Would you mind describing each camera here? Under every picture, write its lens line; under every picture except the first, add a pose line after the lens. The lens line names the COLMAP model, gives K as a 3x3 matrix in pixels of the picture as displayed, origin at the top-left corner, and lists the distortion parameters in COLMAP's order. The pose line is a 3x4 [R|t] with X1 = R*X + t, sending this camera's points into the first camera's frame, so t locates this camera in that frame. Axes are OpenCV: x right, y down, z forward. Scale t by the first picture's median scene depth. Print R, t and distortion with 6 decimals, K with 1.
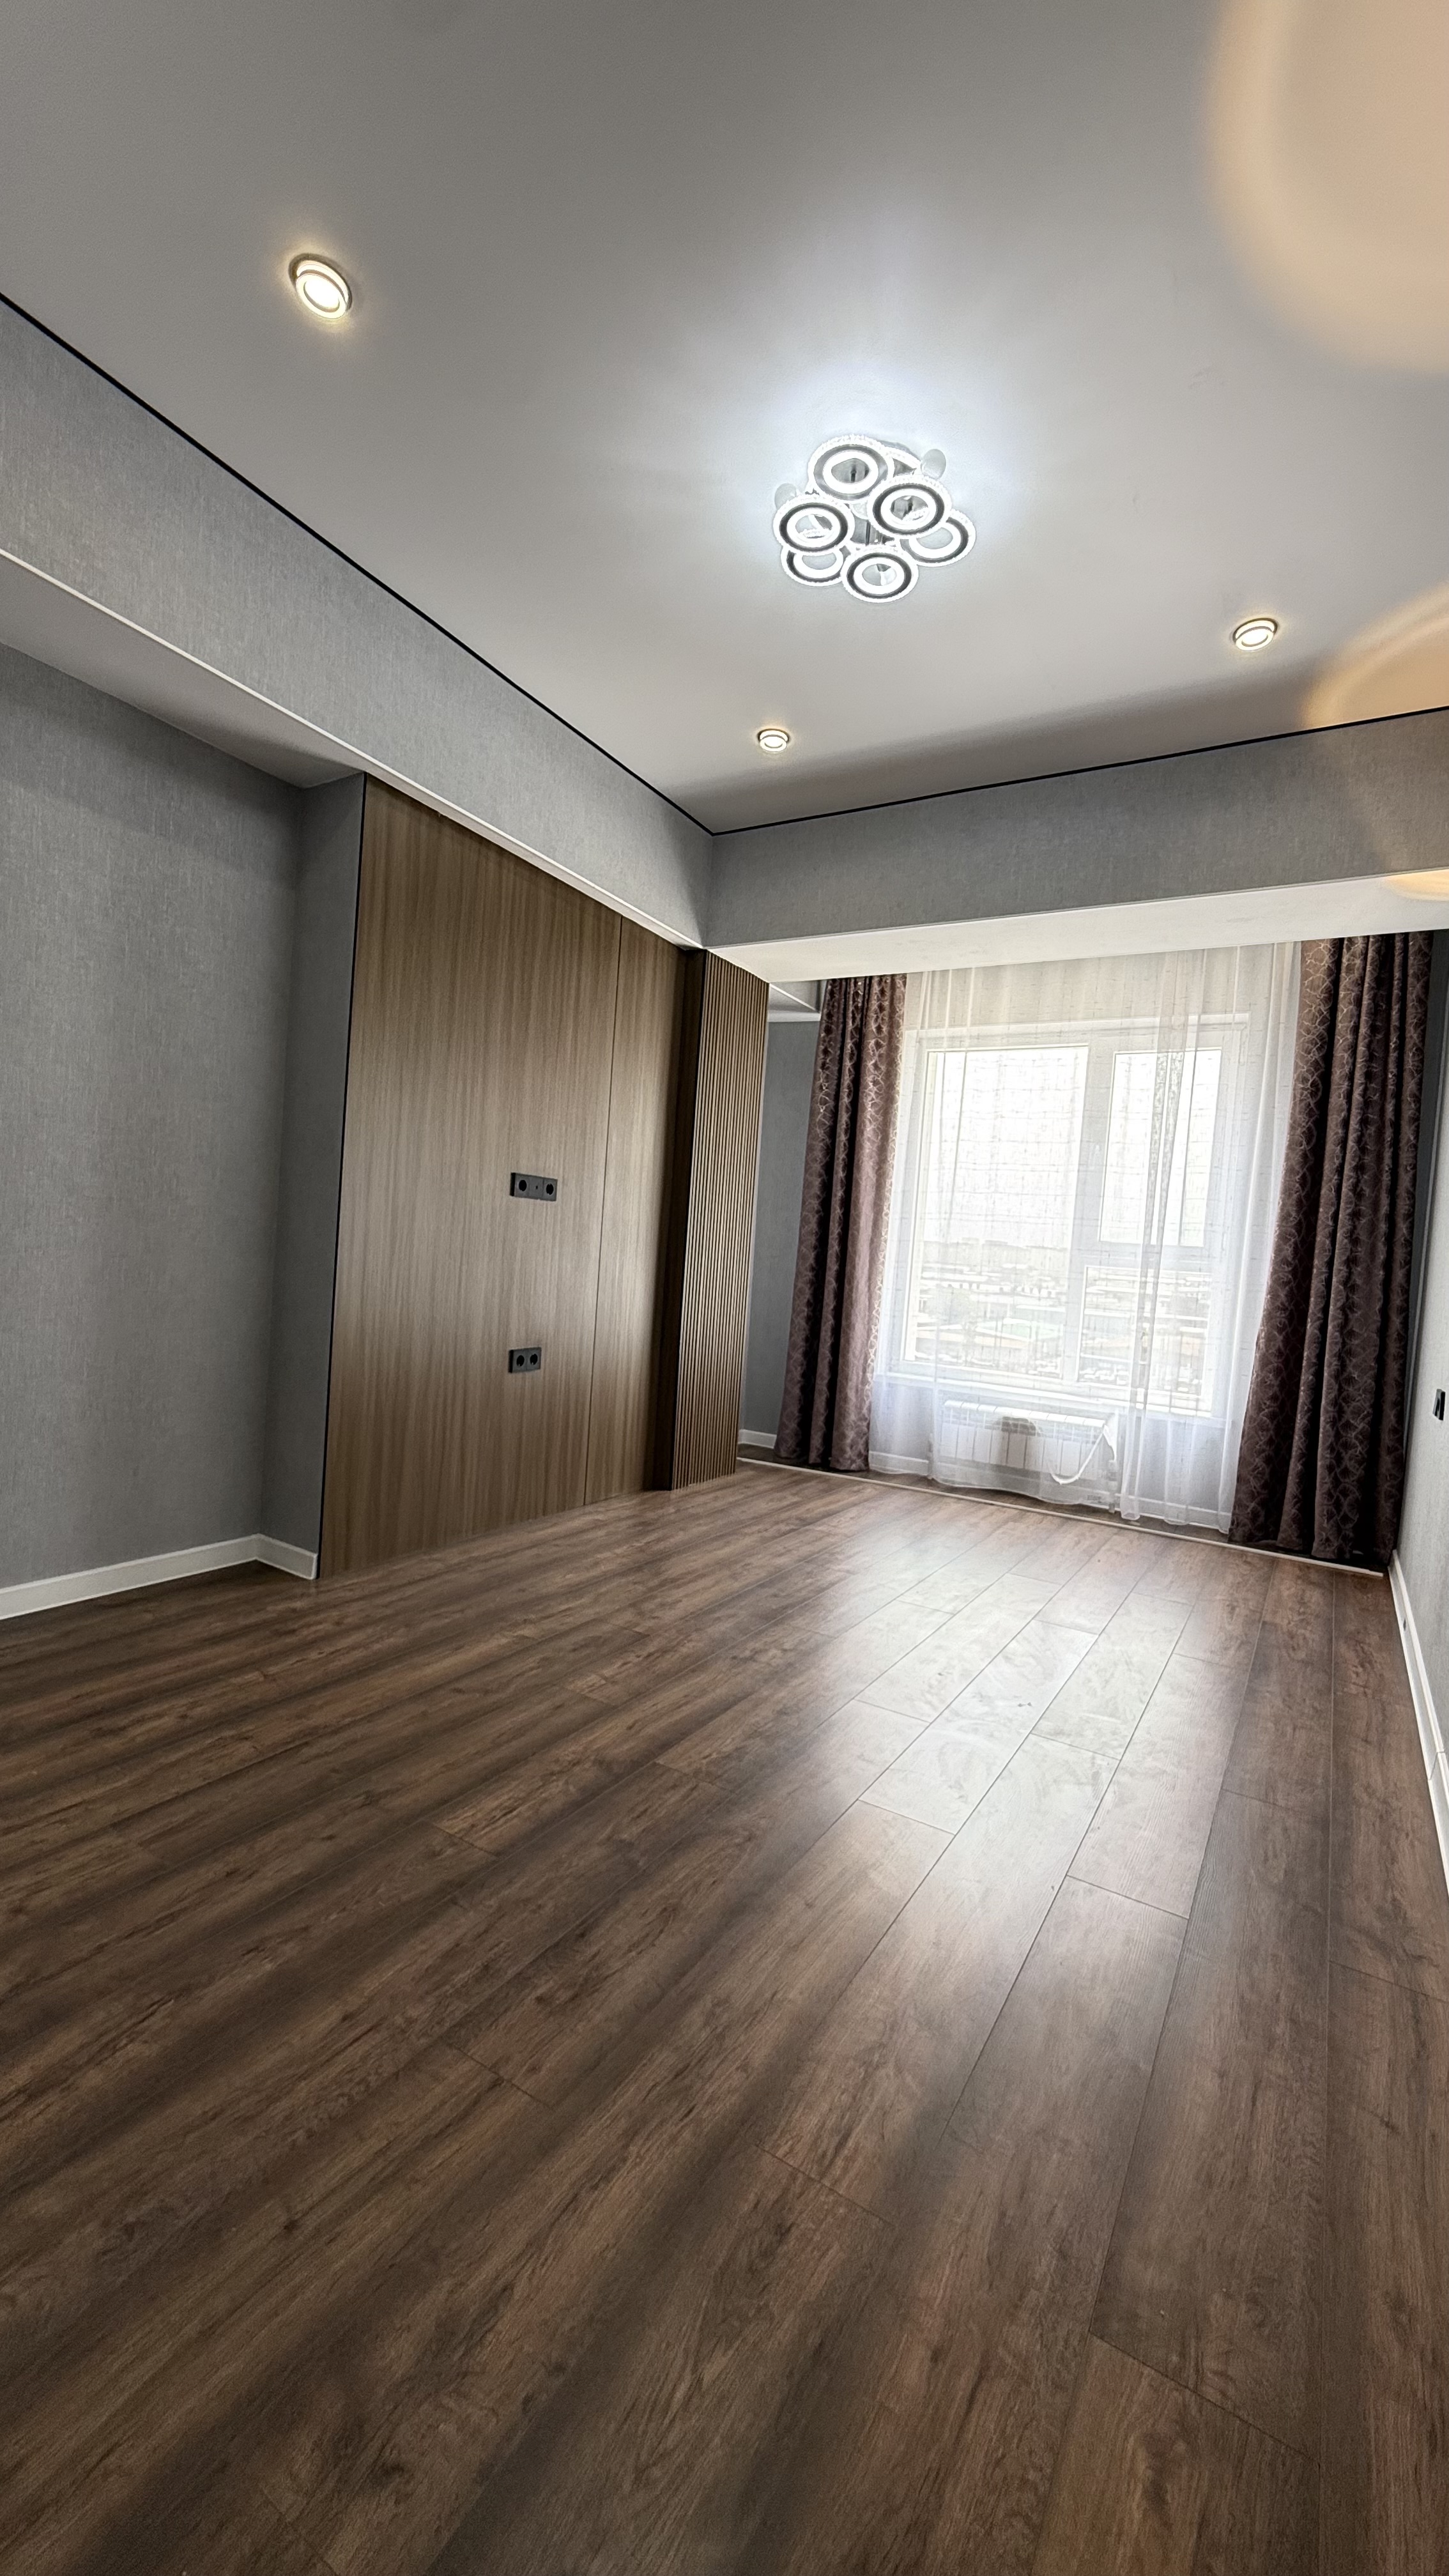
lens RADIAL K [[1020.4, 0, 724.5], [0, 1020.4, 1288.0], [0, 0, 1]] dist [-0.001066, -0.000145]
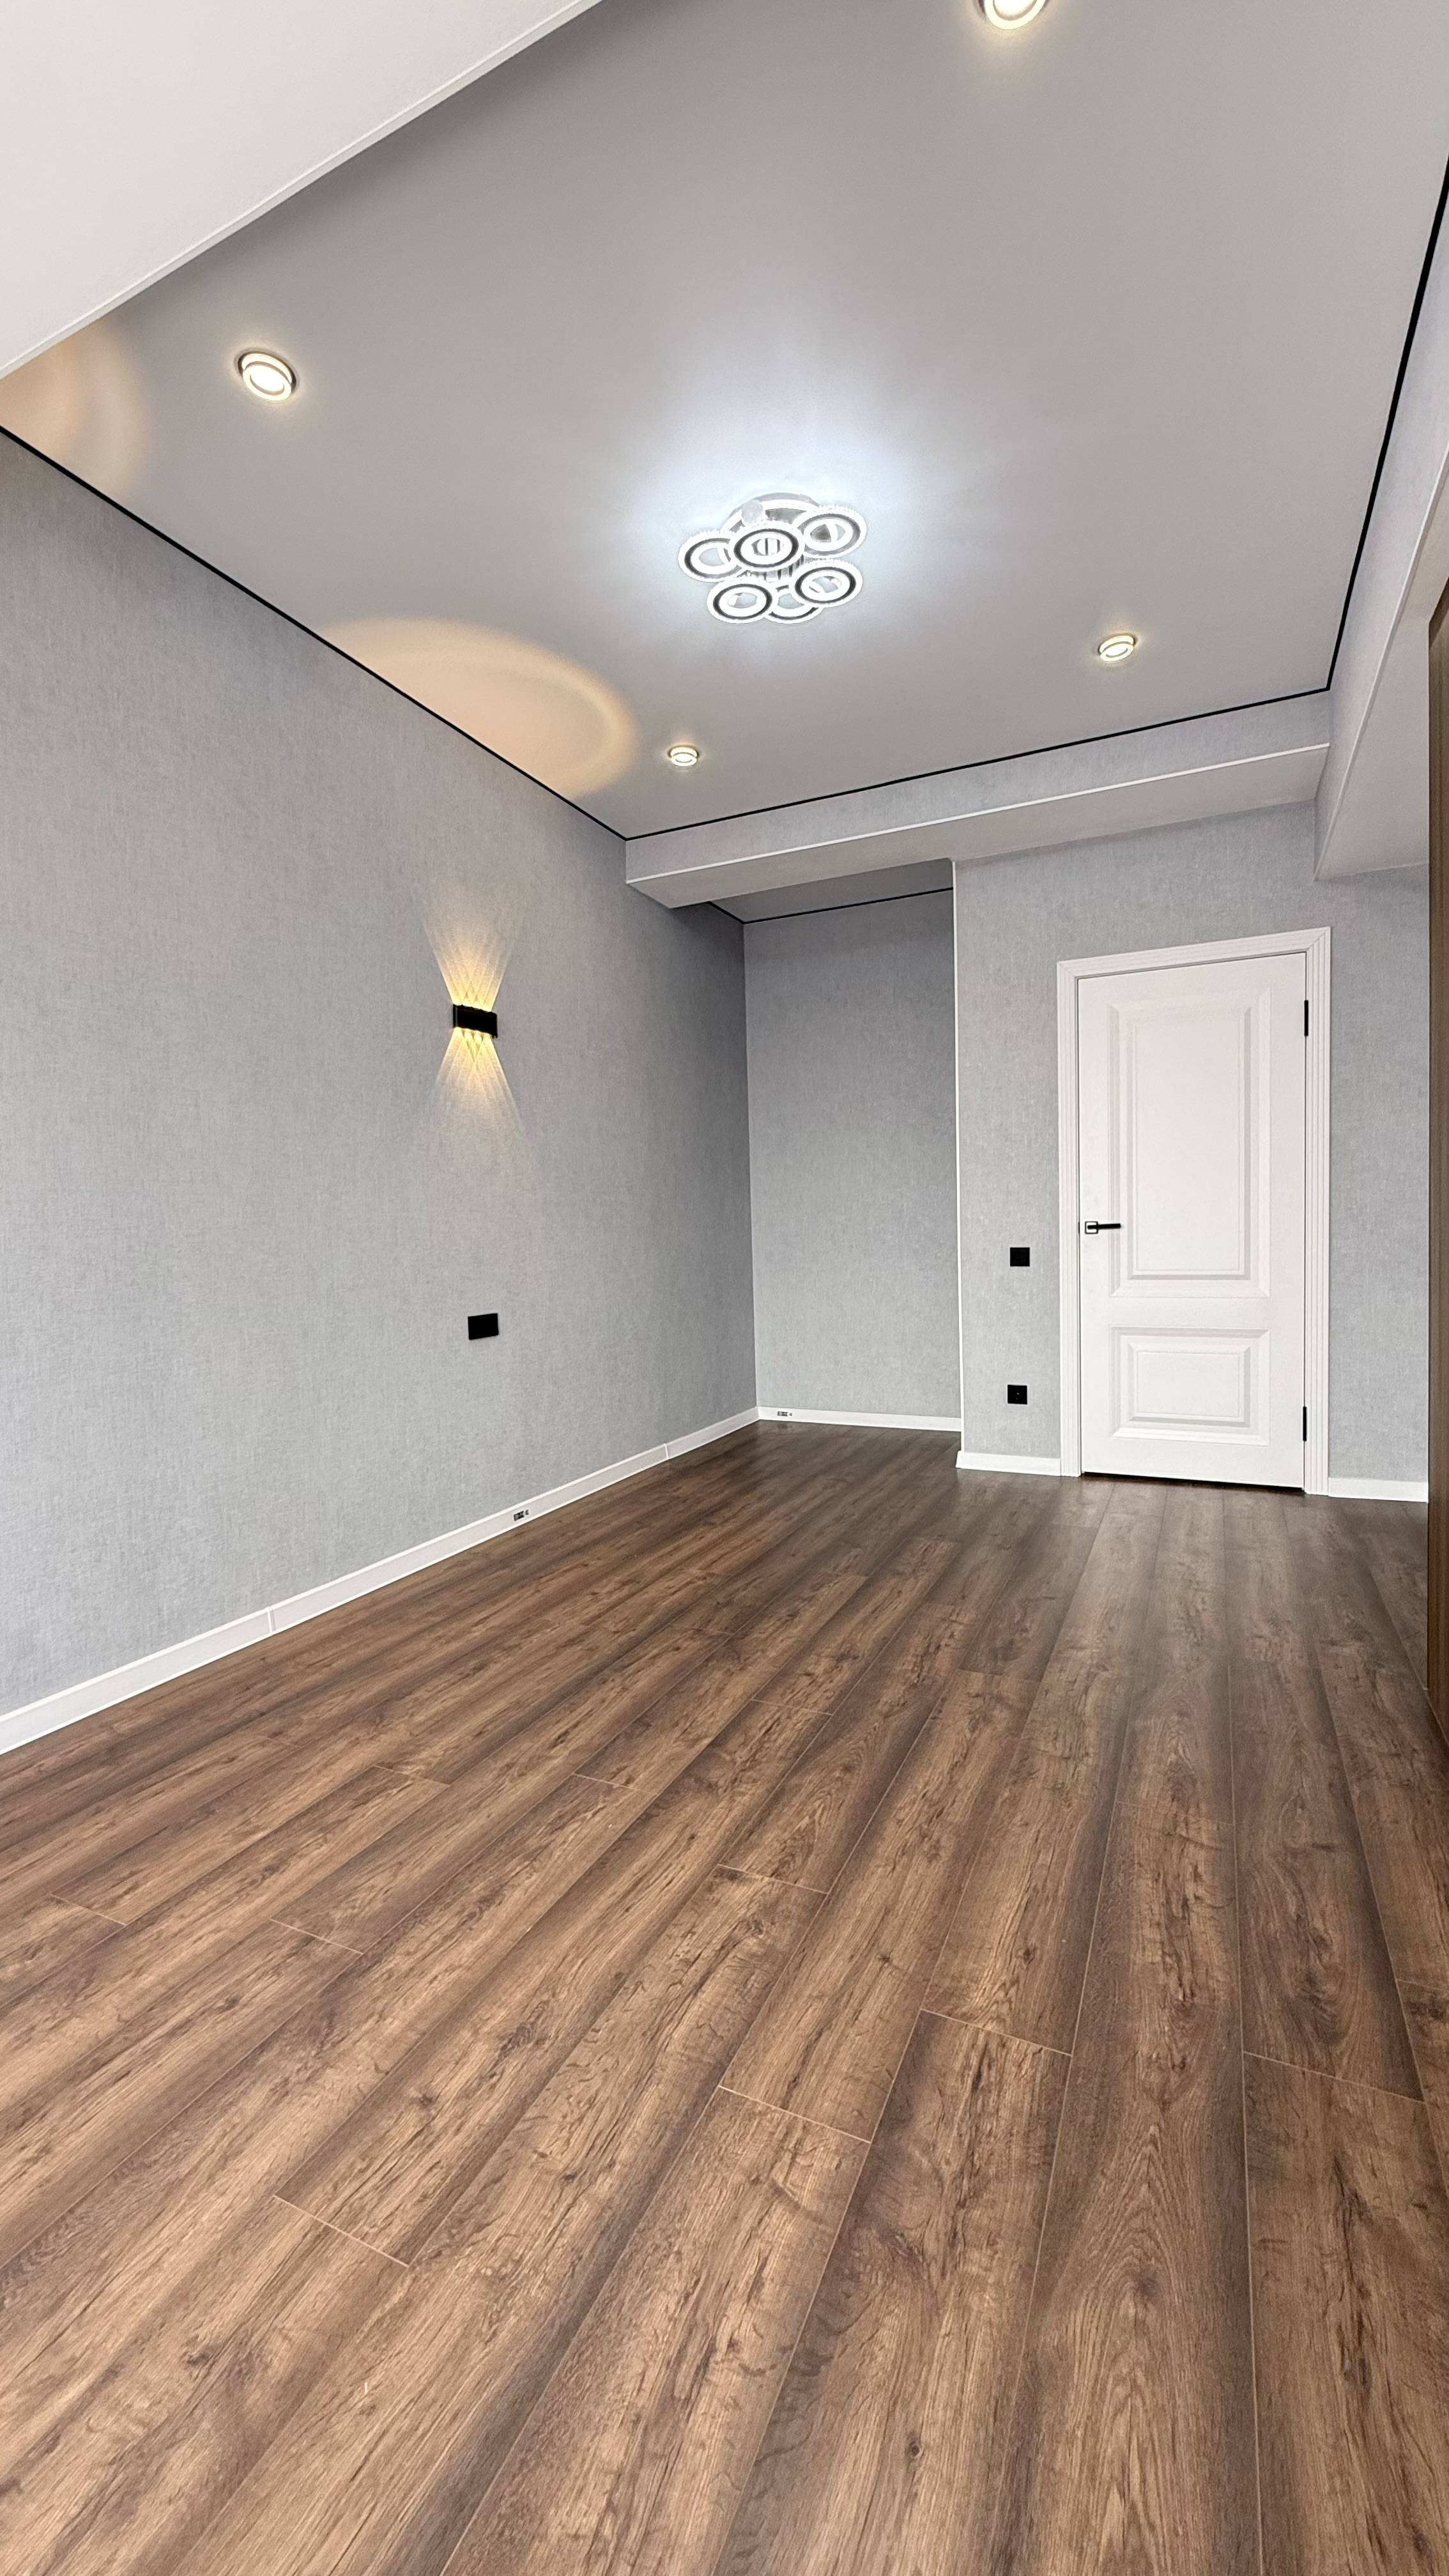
lens RADIAL K [[1020.4, 0, 724.5], [0, 1020.4, 1288.0], [0, 0, 1]] dist [-0.001066, -0.000145]
pose [[-0.993328, -0.059656, -0.098693, 0.505661], [-0.067149, 0.994963, 0.074423, -0.044187], [0.093756, 0.080553, -0.992331, 1.868940]]
